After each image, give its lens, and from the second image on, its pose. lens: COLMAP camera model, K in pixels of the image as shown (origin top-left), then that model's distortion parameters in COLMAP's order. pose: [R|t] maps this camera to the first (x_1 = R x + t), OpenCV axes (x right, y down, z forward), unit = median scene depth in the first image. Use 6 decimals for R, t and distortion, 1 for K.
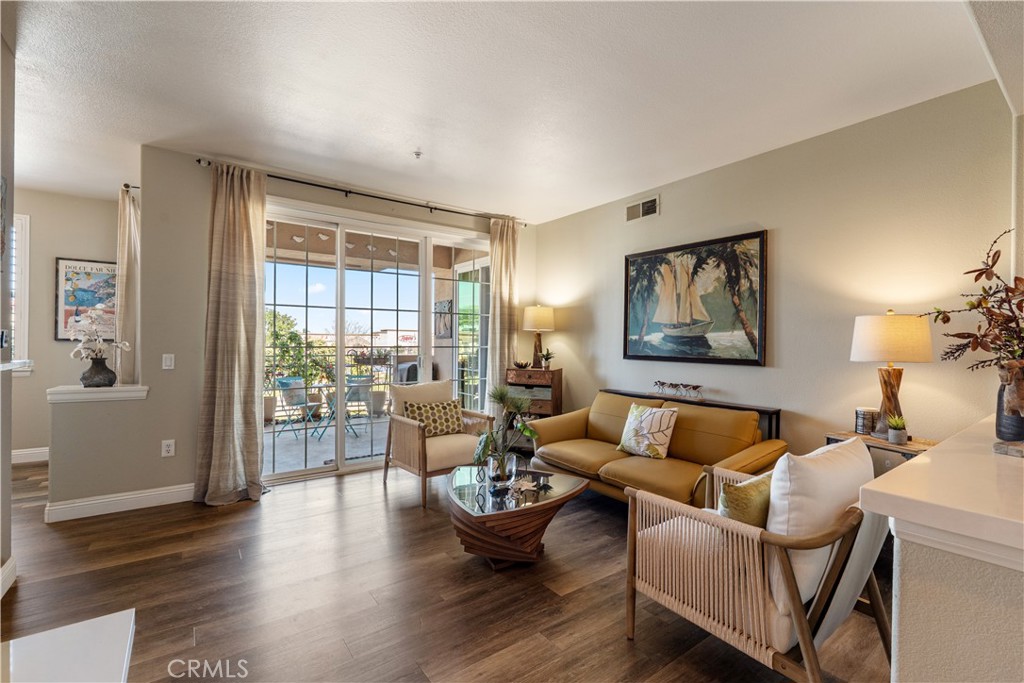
lens RADIAL K [[450.7, 0, 511.8], [0, 450.7, 339.6], [0, 0, 1]] dist [-0.003678, 0.000082]
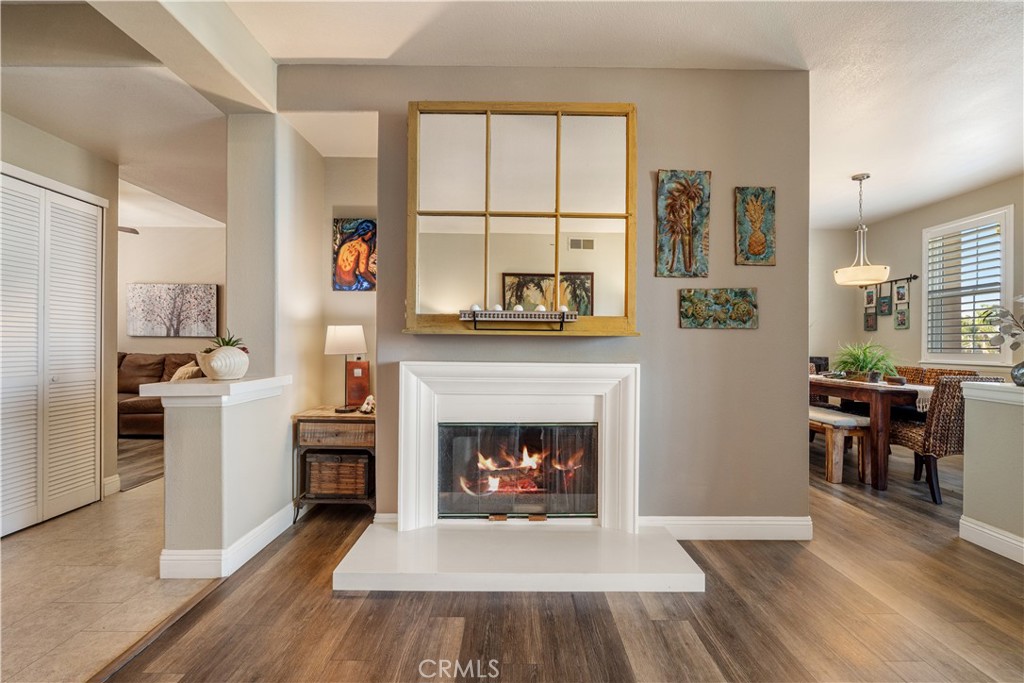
lens RADIAL K [[449.3, 0, 512.0], [0, 449.3, 341.5], [0, 0, 1]] dist [-0.006838, -0.000100]
pose [[-0.588681, -0.020638, -0.808102, 0.142539], [-0.006437, 0.999762, -0.020843, 0.045061], [0.808340, -0.007068, -0.588673, 0.652721]]
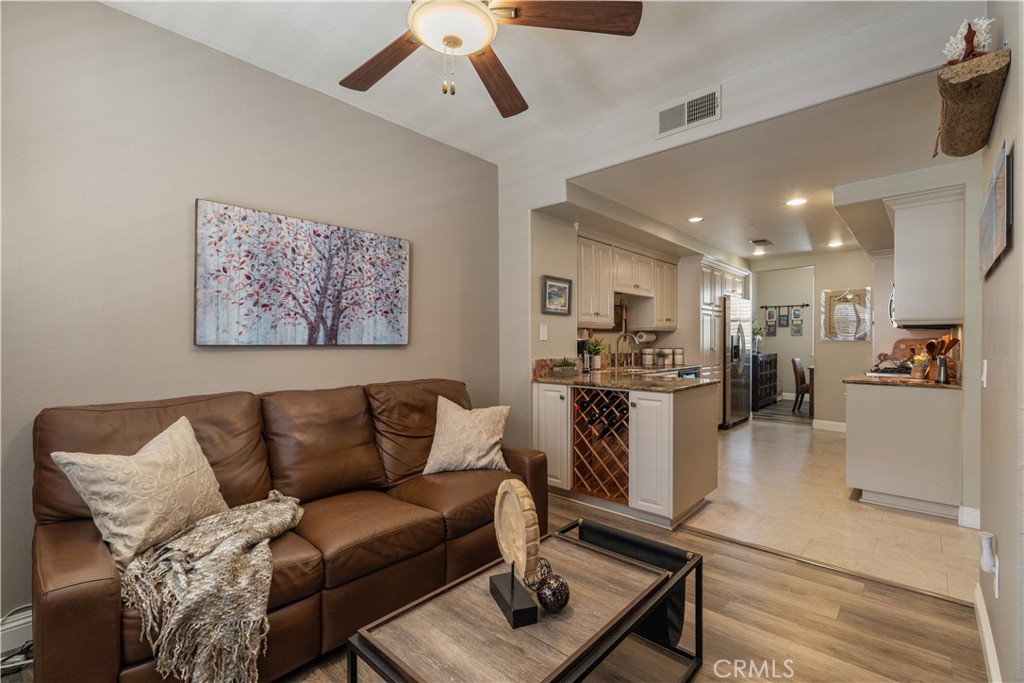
lens RADIAL K [[450.7, 0, 511.8], [0, 450.7, 339.6], [0, 0, 1]] dist [-0.003678, 0.000082]
pose [[0.189065, -0.012135, -0.981890, 0.305834], [0.007417, 0.999913, -0.010930, 0.001903], [0.981937, -0.005216, 0.189138, -1.145769]]
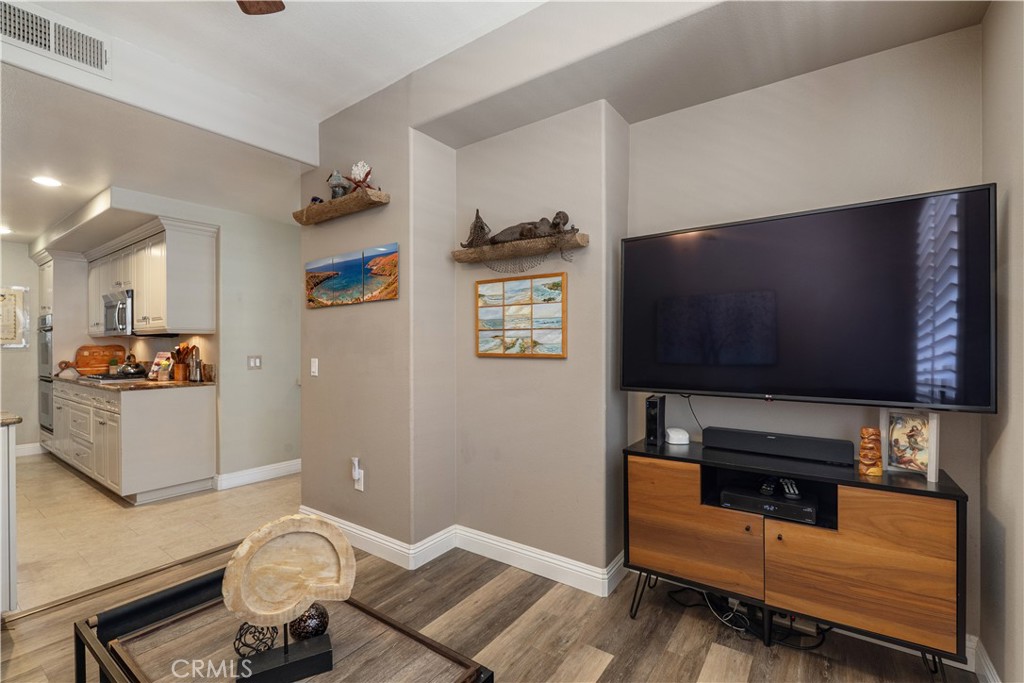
lens RADIAL K [[450.7, 0, 511.8], [0, 450.7, 339.6], [0, 0, 1]] dist [-0.003678, 0.000082]
pose [[0.951228, -0.008200, 0.308380, -0.001568], [0.010882, 0.999916, -0.006979, -0.001615], [-0.308297, 0.009994, 0.951238, -1.399274]]
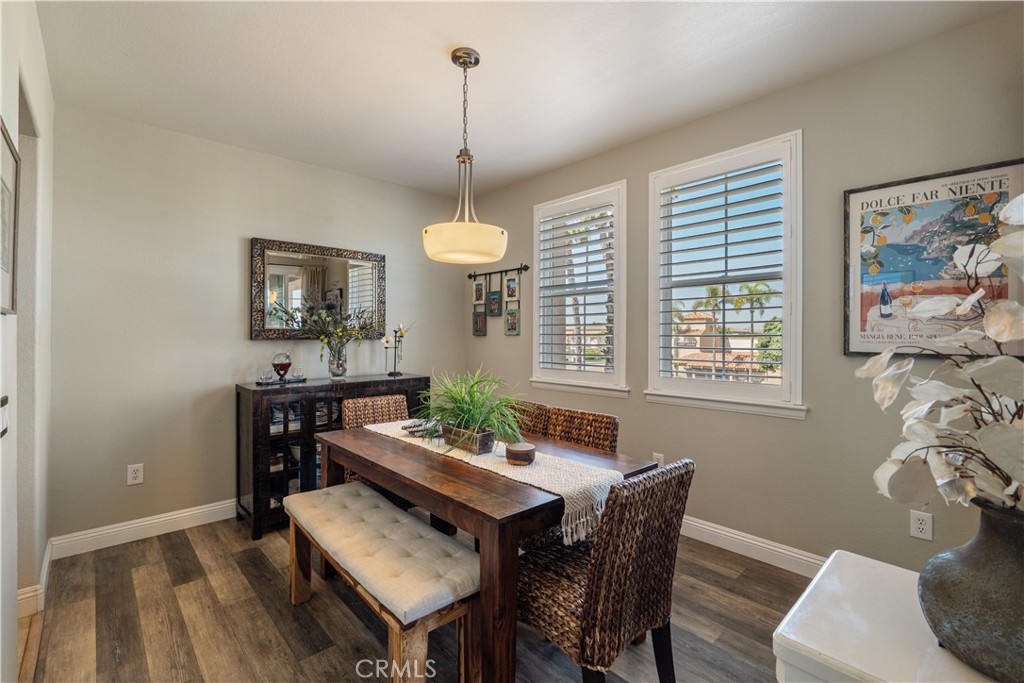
lens RADIAL K [[449.3, 0, 512.0], [0, 449.3, 341.5], [0, 0, 1]] dist [-0.006838, -0.000100]
pose [[0.118616, 0.004119, -0.992932, -0.680420], [0.009300, 0.999943, 0.005259, -0.024738], [0.992897, -0.009858, 0.118571, 0.690159]]
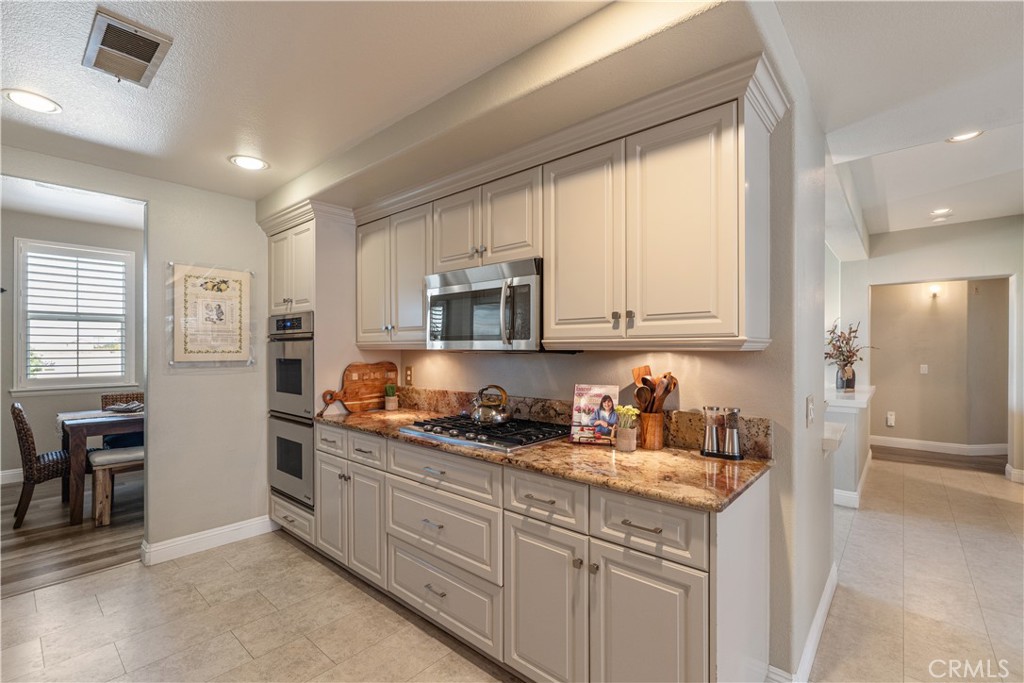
lens RADIAL K [[450.7, 0, 511.8], [0, 450.7, 339.6], [0, 0, 1]] dist [-0.003678, 0.000082]
pose [[0.975826, -0.006556, 0.218449, -0.690056], [0.009058, 0.999904, -0.010456, -0.038495], [-0.218359, 0.012182, 0.975792, -0.595216]]
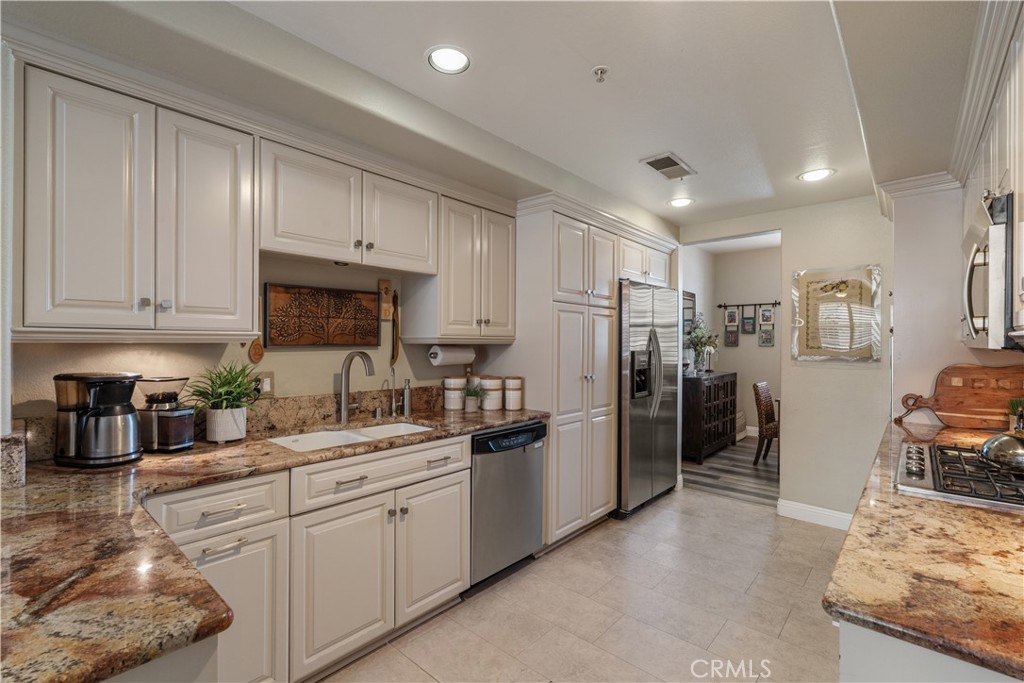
lens RADIAL K [[450.7, 0, 511.8], [0, 450.7, 339.6], [0, 0, 1]] dist [-0.003678, 0.000082]
pose [[0.206381, -0.017428, -0.978316, -0.303574], [0.002671, 0.999848, -0.017248, -0.033097], [0.978468, 0.000947, 0.206396, -0.484393]]
